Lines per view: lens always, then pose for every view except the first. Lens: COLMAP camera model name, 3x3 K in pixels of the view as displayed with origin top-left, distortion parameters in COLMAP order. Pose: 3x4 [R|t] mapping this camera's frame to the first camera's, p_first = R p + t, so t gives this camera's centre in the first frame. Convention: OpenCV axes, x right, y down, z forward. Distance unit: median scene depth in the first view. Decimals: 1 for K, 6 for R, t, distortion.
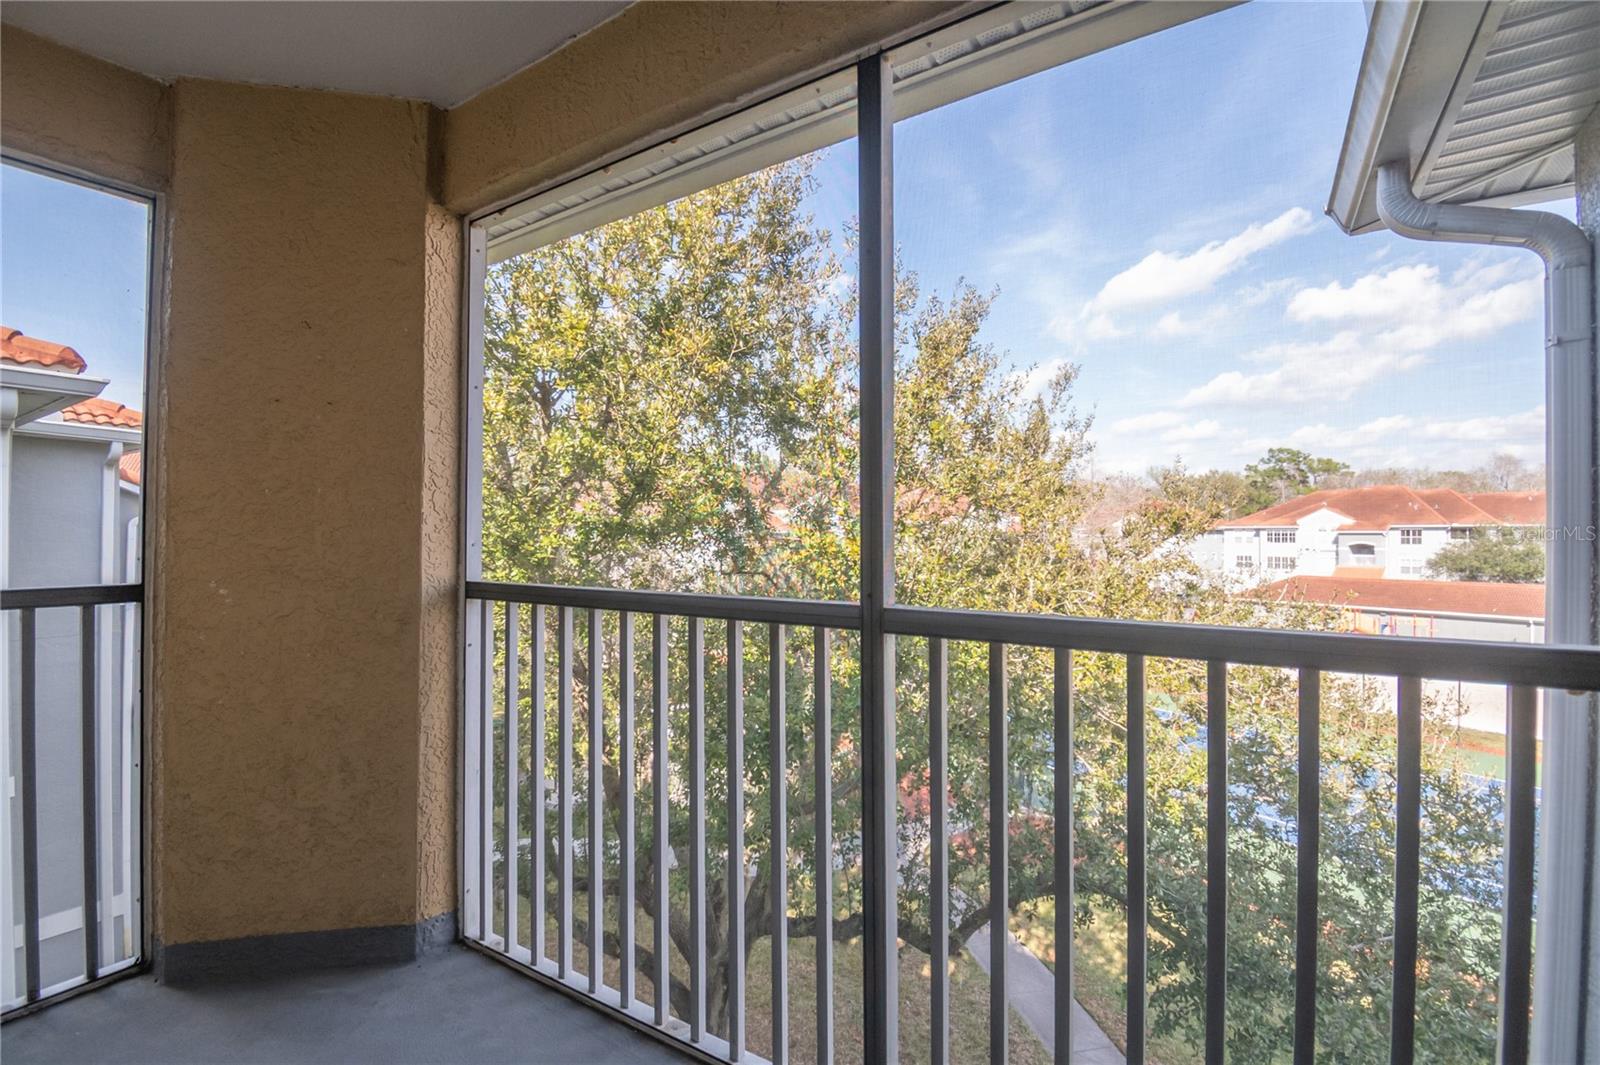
lens RADIAL K [[709.6, 0, 801.4], [0, 709.6, 542.2], [0, 0, 1]] dist [0.003308, -0.013970]
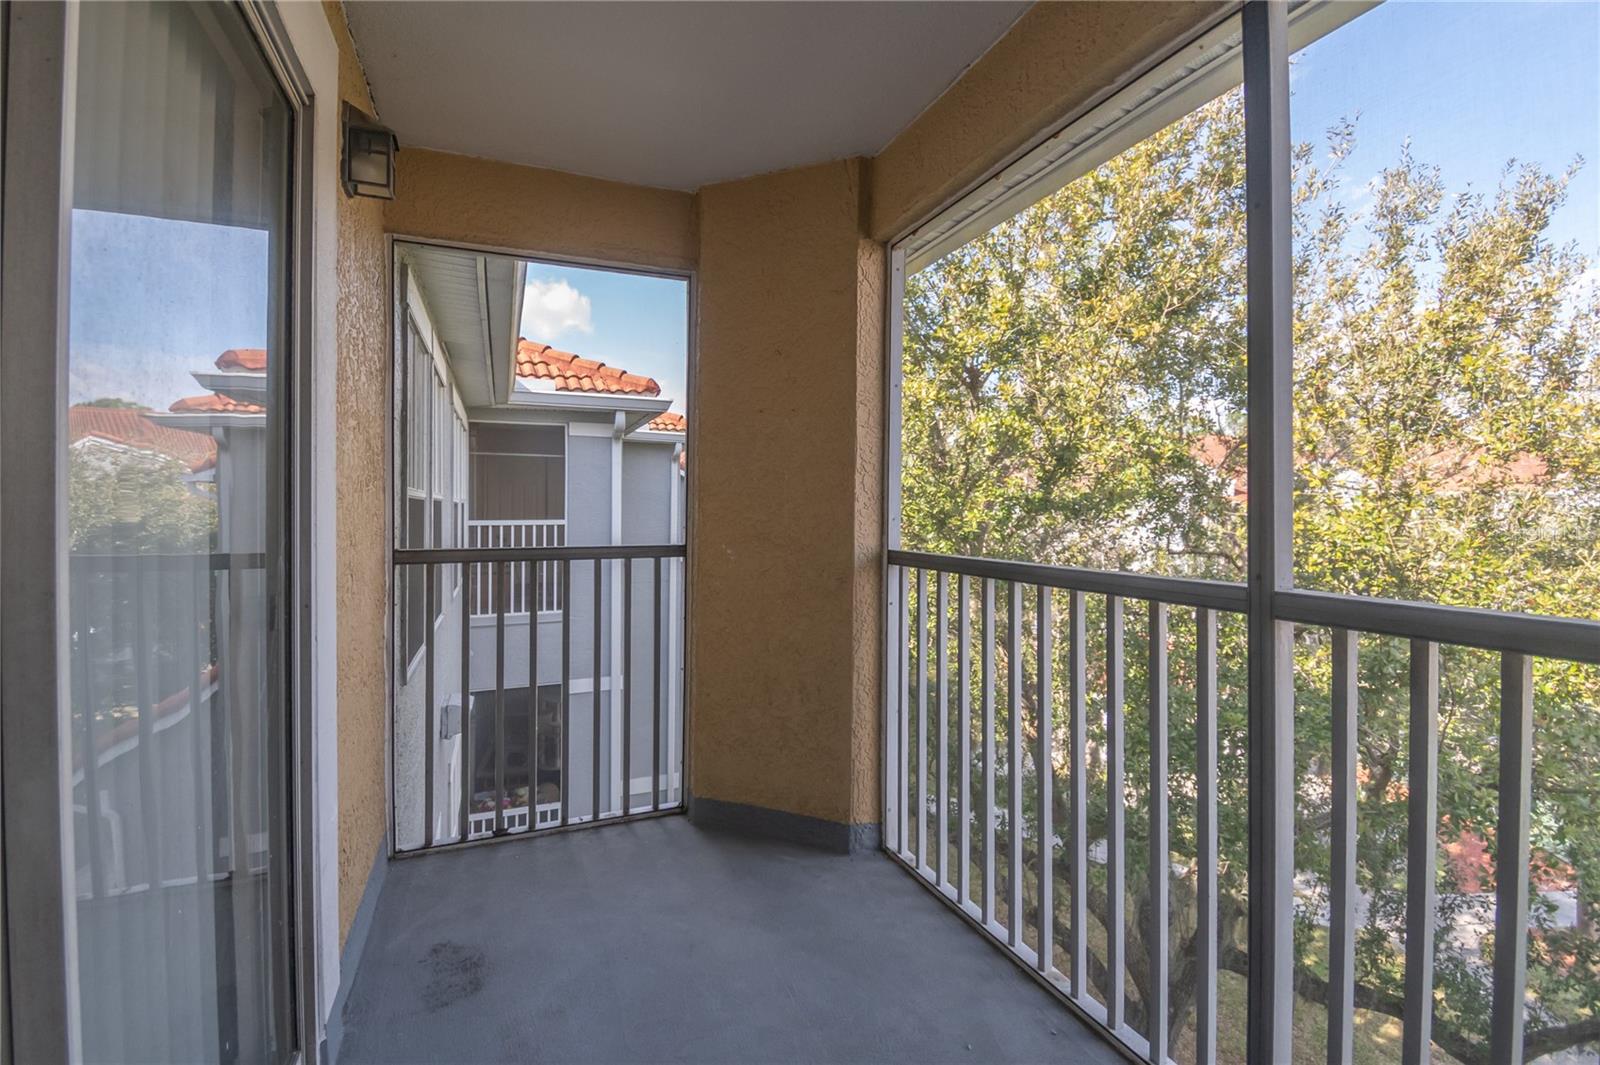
lens RADIAL K [[720.5, 0, 800.0], [0, 720.5, 532.5], [0, 0, 1]] dist [-0.000096, -0.011328]
pose [[0.820019, 0.017855, -0.572057, 0.089087], [-0.005541, 0.999714, 0.023260, -0.000911], [0.572309, -0.015904, 0.819884, -0.069790]]
